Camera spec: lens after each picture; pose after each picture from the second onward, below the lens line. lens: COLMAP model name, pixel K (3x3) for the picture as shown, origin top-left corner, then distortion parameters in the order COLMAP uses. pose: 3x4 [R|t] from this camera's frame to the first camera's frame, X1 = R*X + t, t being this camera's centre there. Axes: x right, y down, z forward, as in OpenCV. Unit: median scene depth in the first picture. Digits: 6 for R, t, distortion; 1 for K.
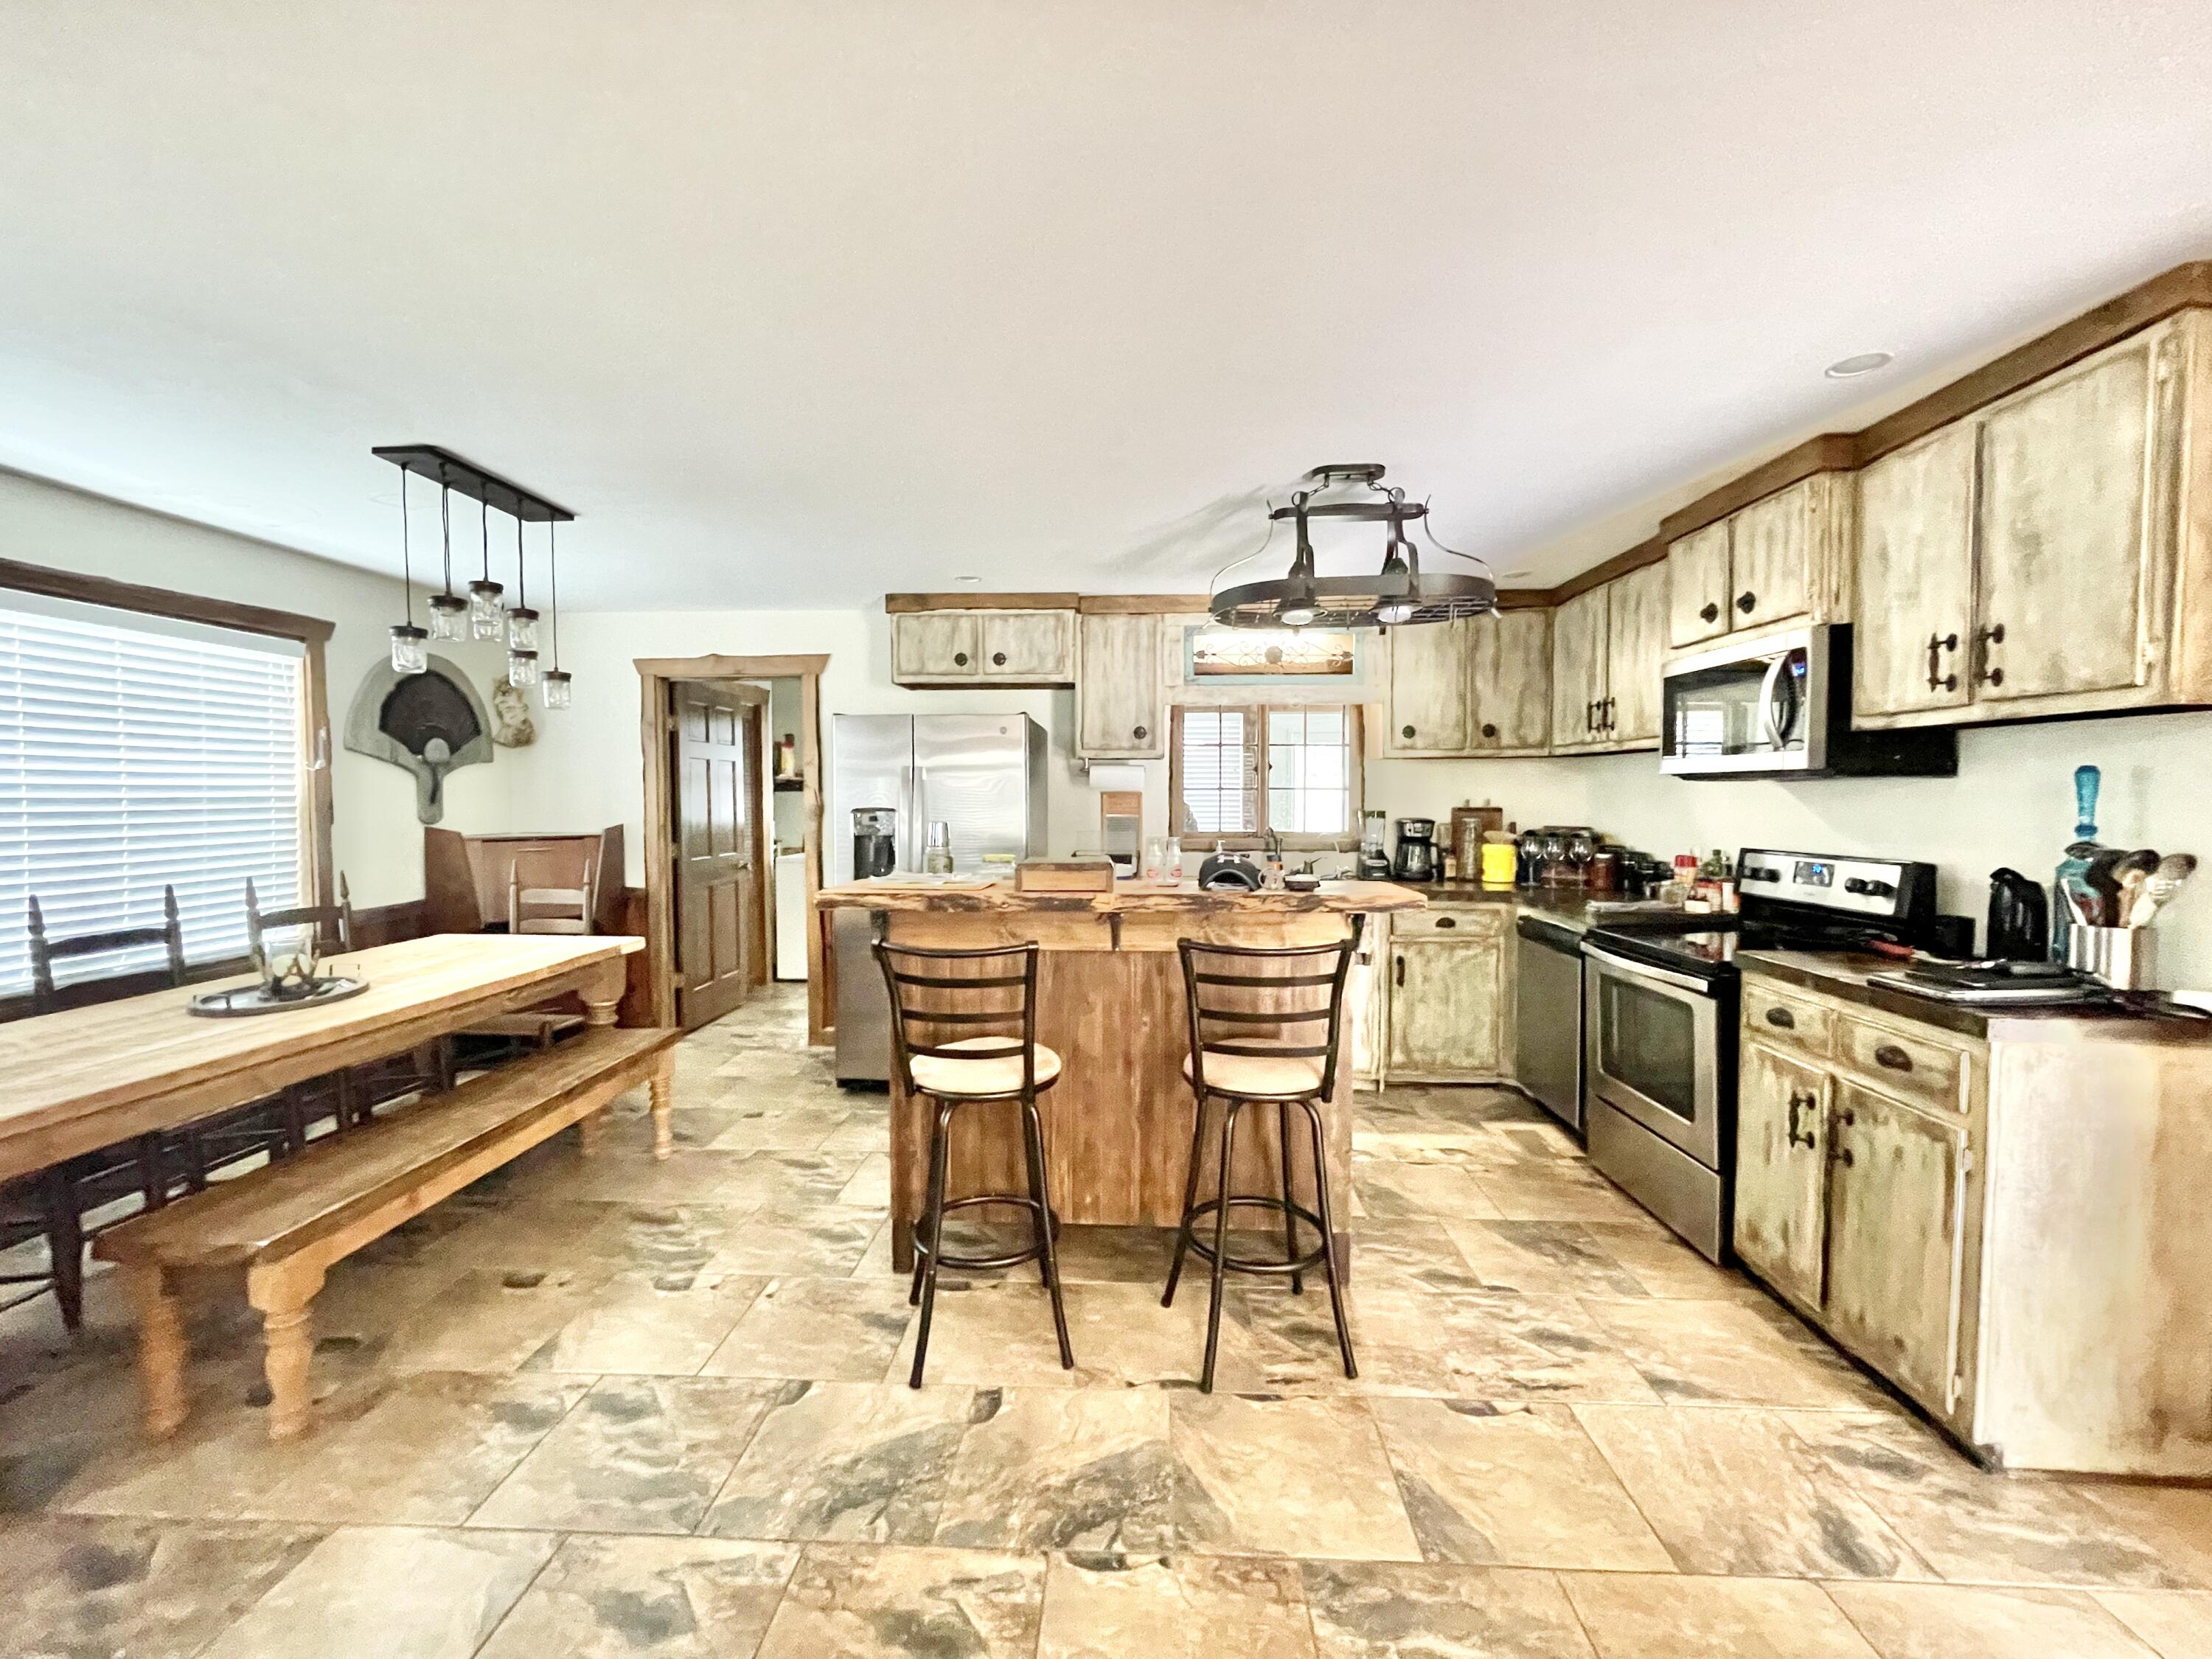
lens RADIAL K [[895.3, 0, 1100.1], [0, 895.3, 826.0], [0, 0, 1]] dist [0.003050, 0.000151]
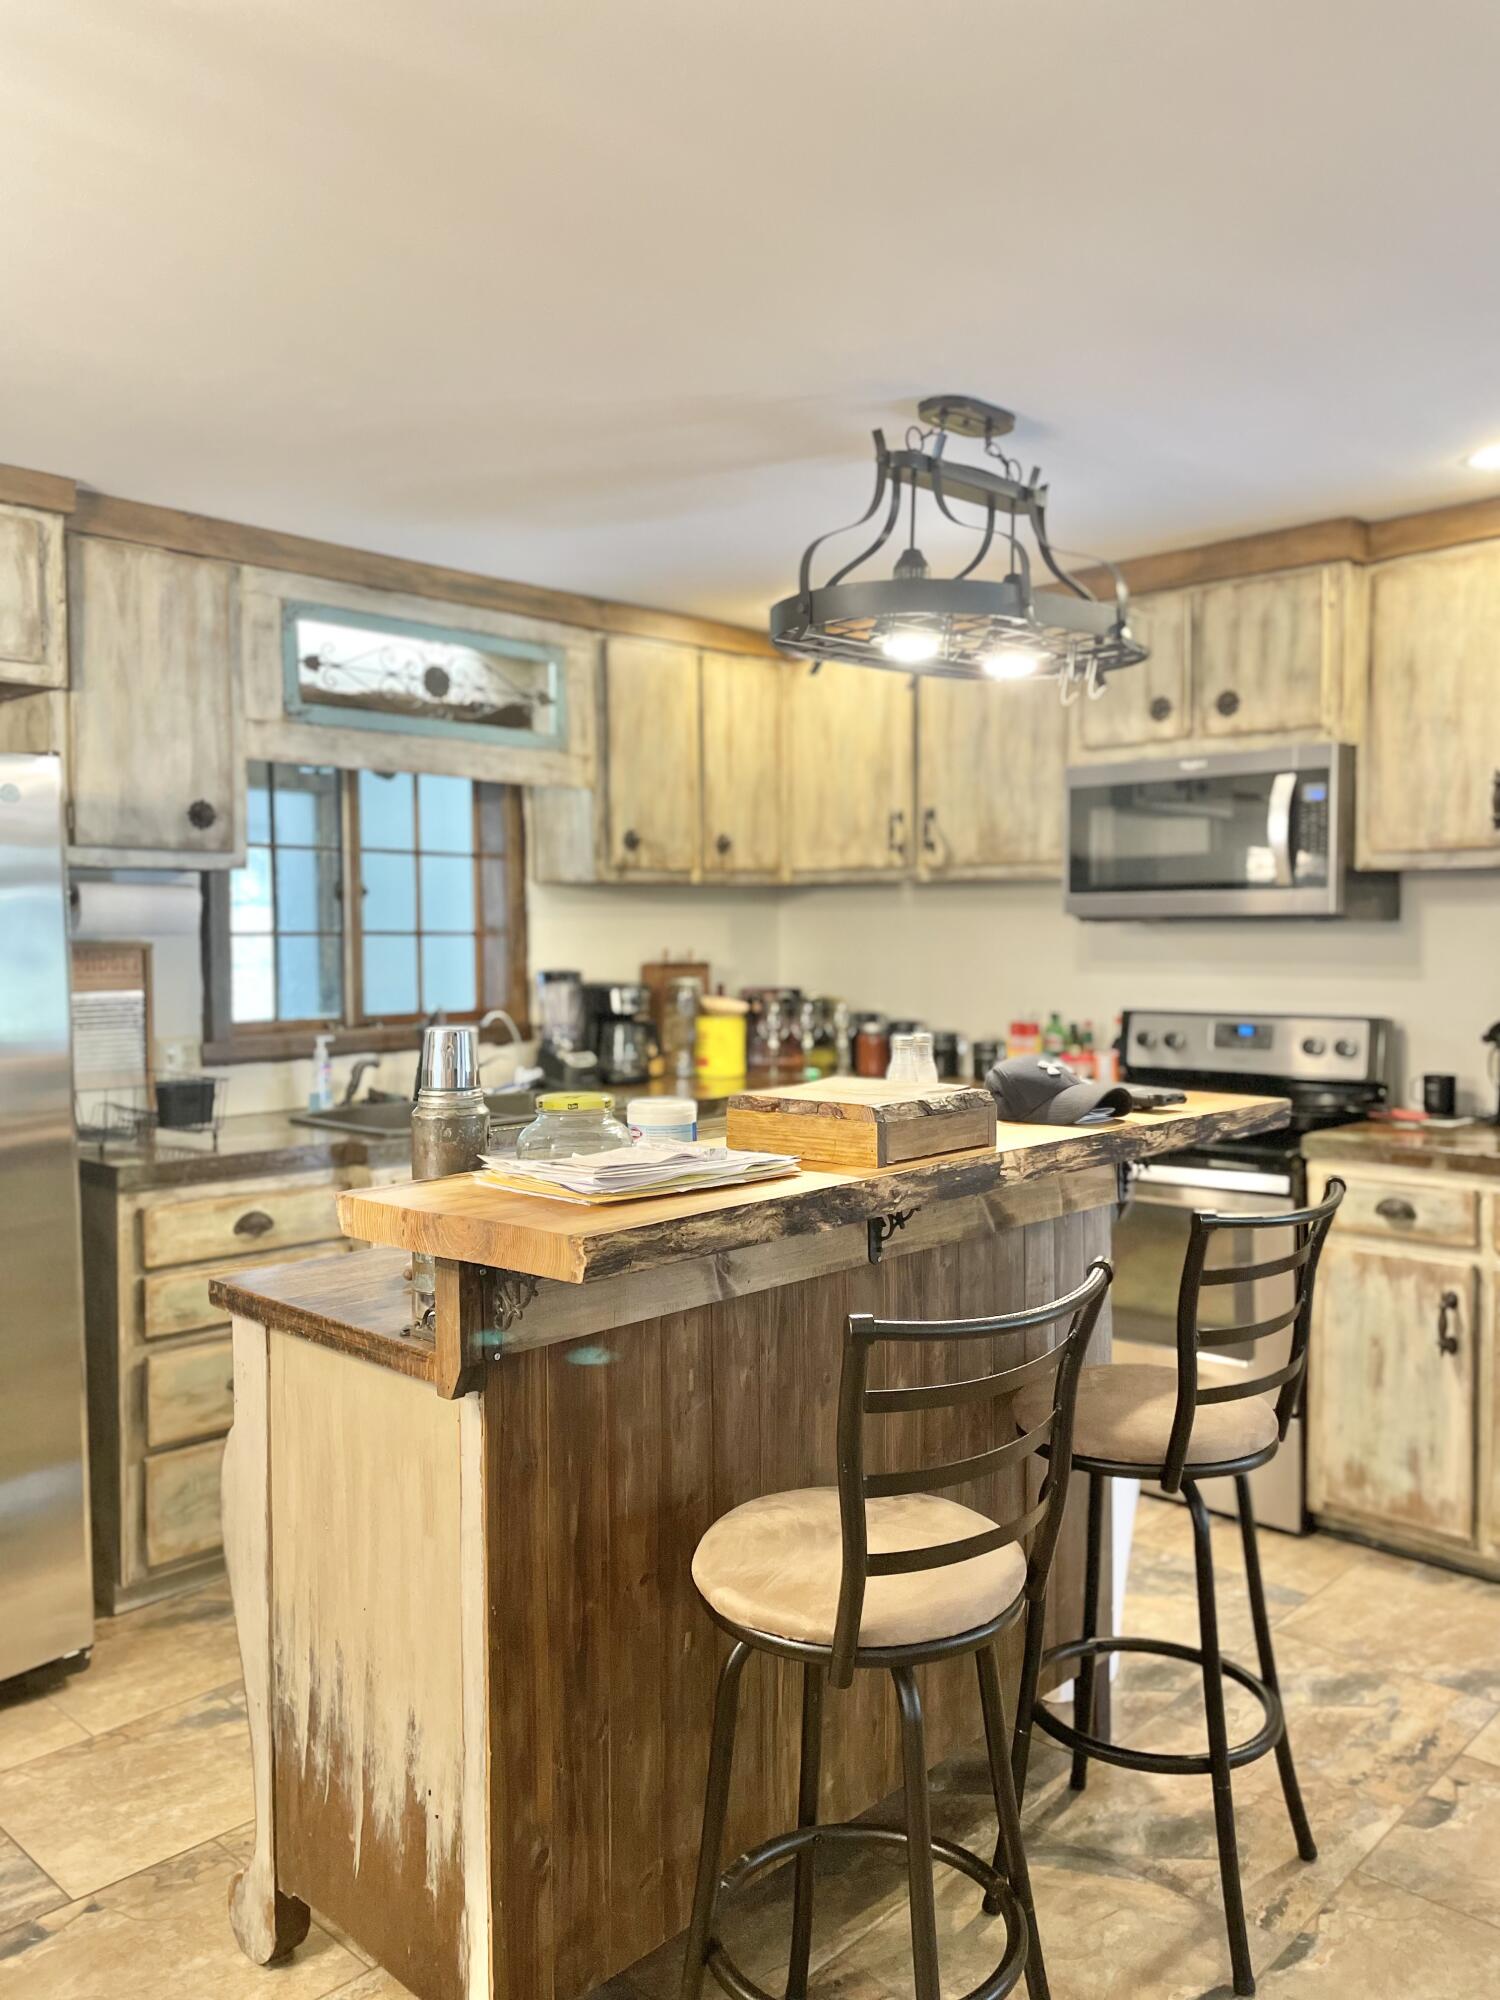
lens RADIAL K [[1512.7, 0, 749.3], [0, 1512.7, 1006.8], [0, 0, 1]] dist [0.015044, -0.006171]
pose [[0.659949, -0.038685, 0.750314, -0.420876], [0.029298, 0.999239, 0.025750, -0.018824], [-0.750739, 0.004989, 0.660580, 0.310483]]
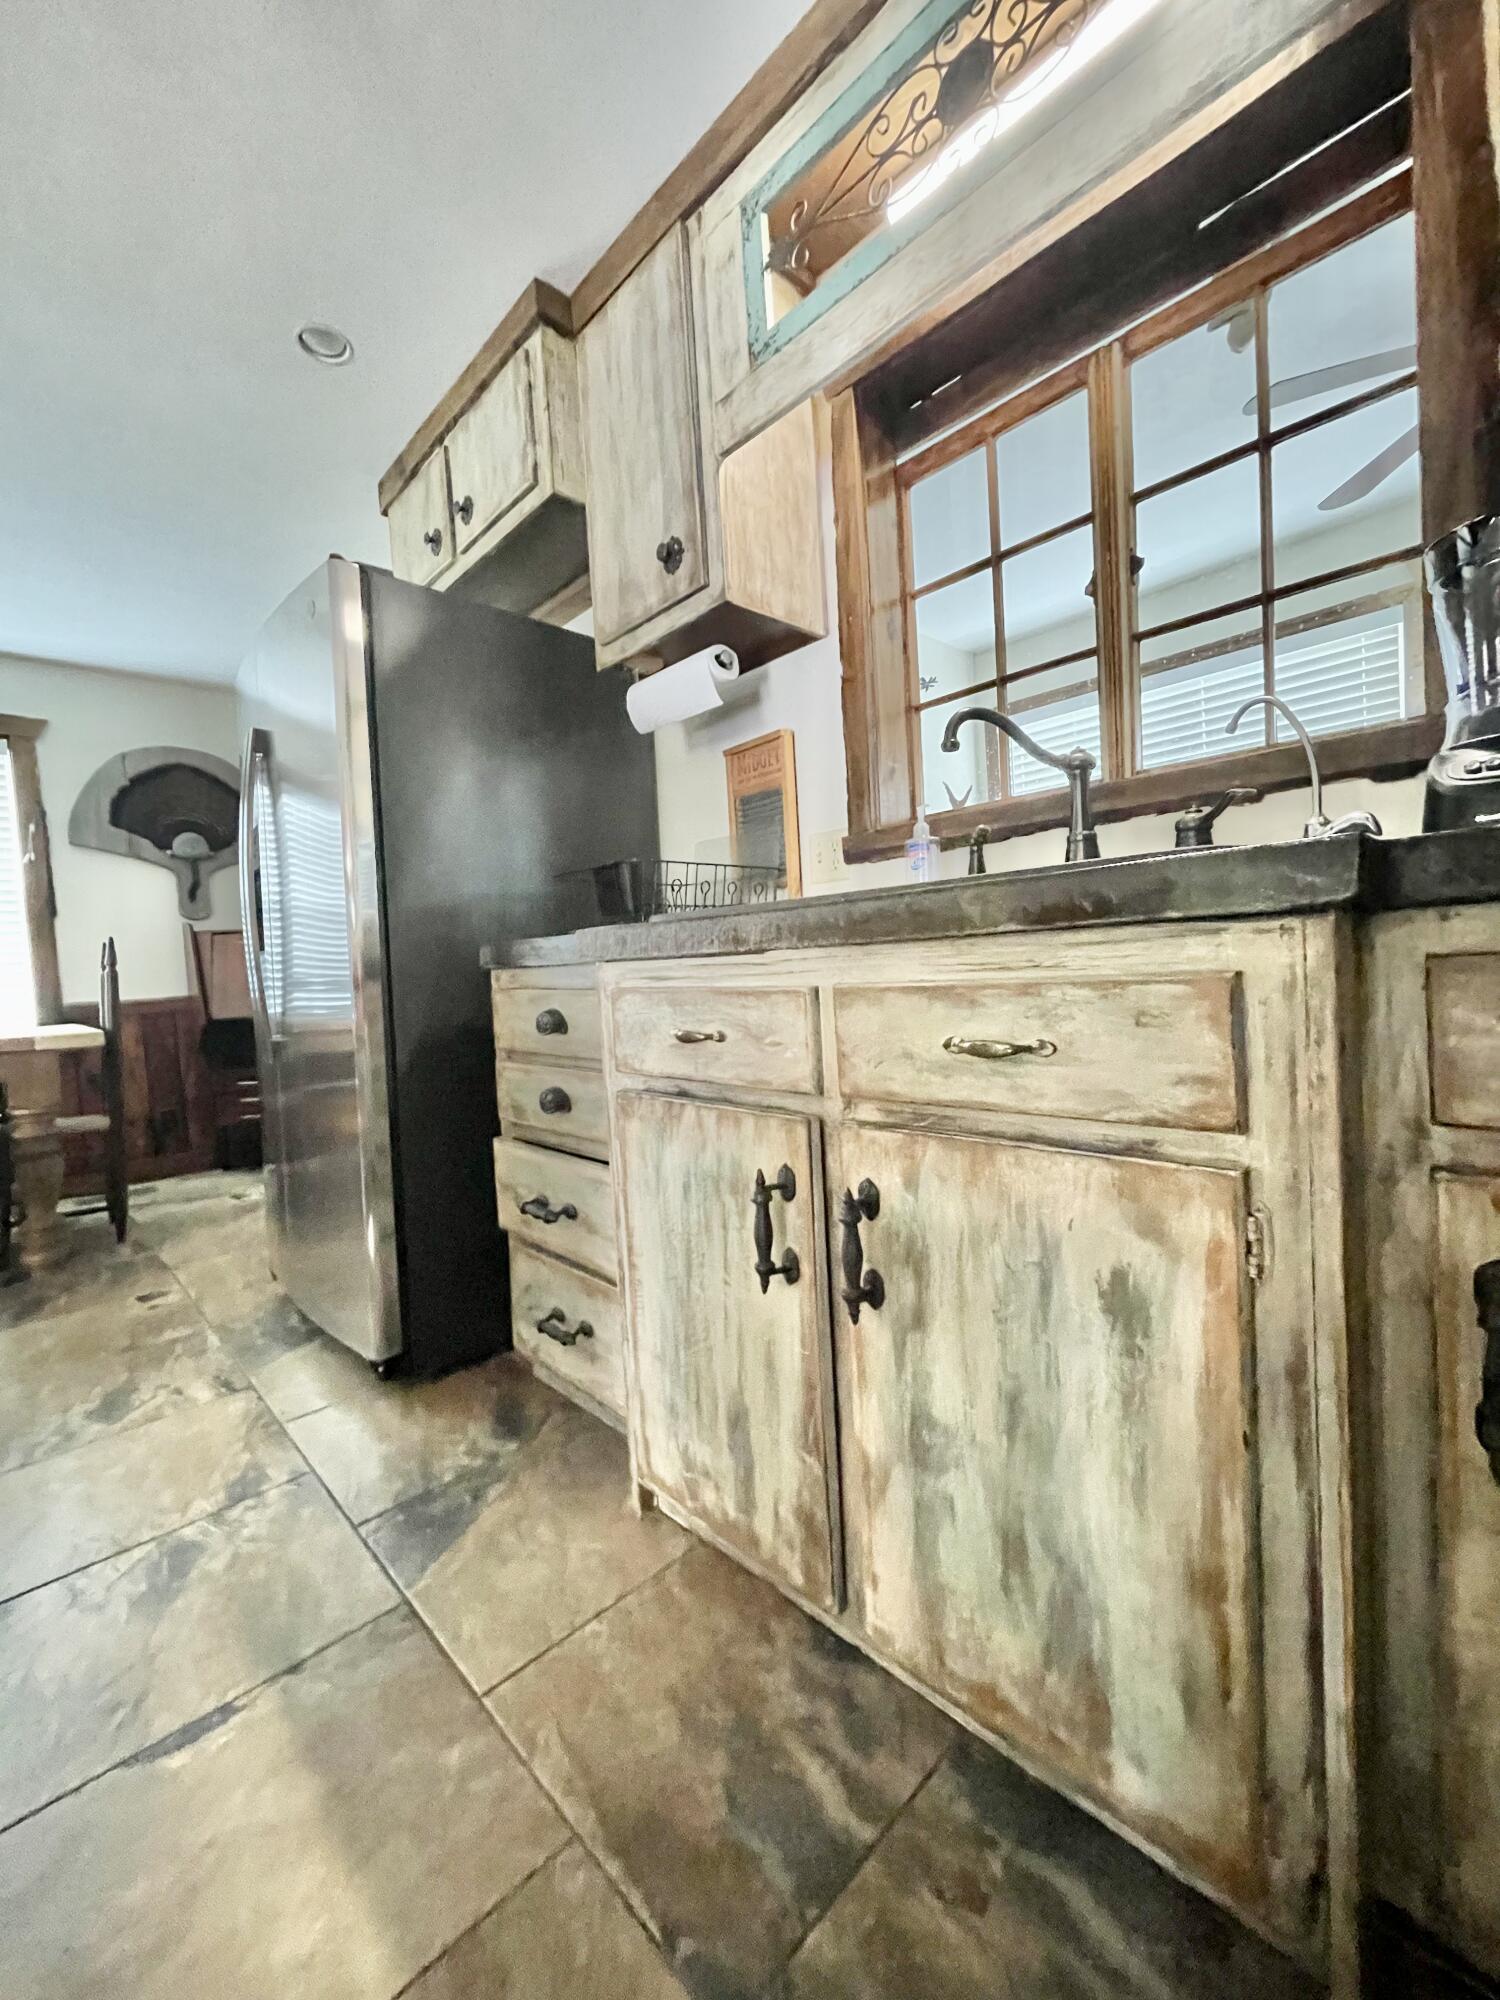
lens RADIAL K [[809.5, 0, 750.9], [0, 809.5, 1000.3], [0, 0, 1]] dist [0.003050, 0.000151]
pose [[0.725049, -0.008669, -0.688643, 0.366770], [0.029248, 0.999406, 0.018214, 0.100852], [0.688076, -0.033347, 0.724872, 0.879008]]
